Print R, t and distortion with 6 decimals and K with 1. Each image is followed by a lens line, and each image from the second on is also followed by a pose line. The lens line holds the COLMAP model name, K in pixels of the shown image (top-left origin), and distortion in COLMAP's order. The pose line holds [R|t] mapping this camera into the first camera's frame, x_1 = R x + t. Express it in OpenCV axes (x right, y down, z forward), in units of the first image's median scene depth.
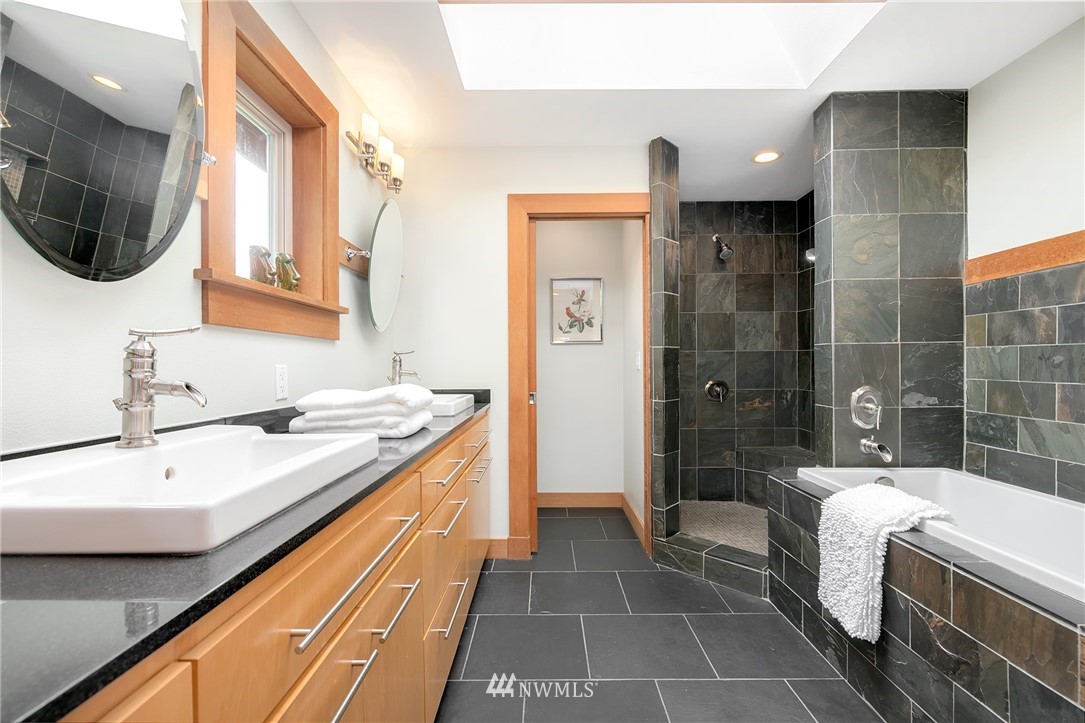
lens RADIAL K [[492.5, 0, 541.9], [0, 492.5, 363.7], [0, 0, 1]] dist [-0.000921, -0.000381]
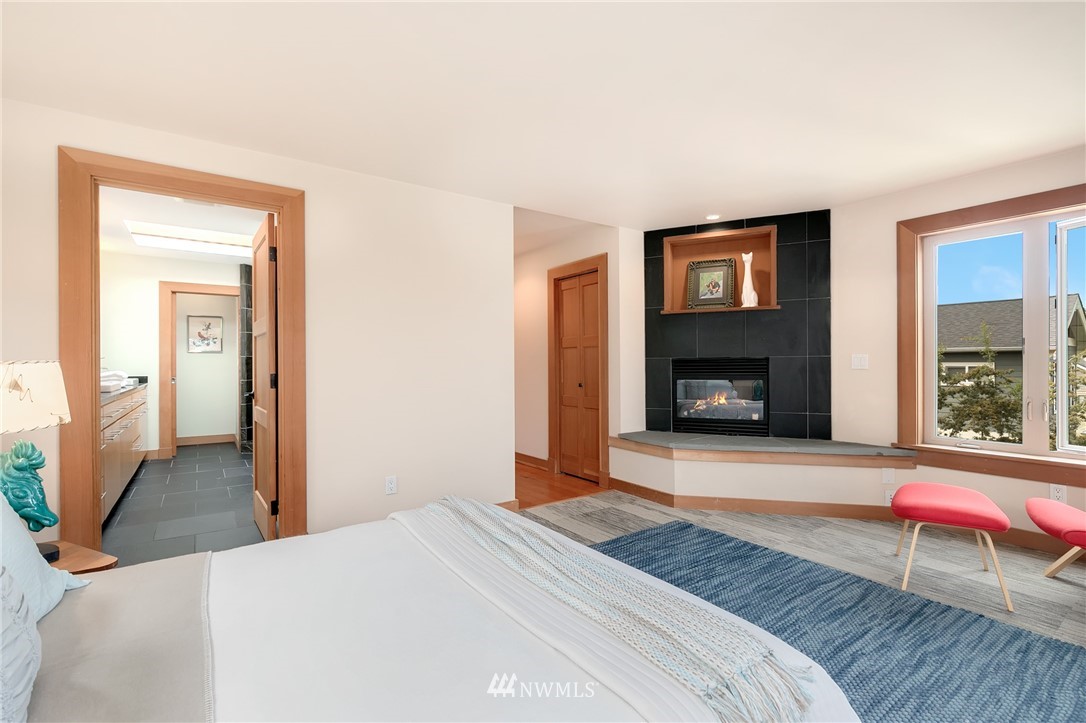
lens RADIAL K [[492.9, 0, 546.4], [0, 492.9, 361.5], [0, 0, 1]] dist [-0.000921, -0.000381]
pose [[0.811961, 0.004006, 0.583699, 0.043144], [-0.000762, 0.999983, -0.005803, 0.001914], [-0.583712, 0.004267, 0.811950, -1.571336]]
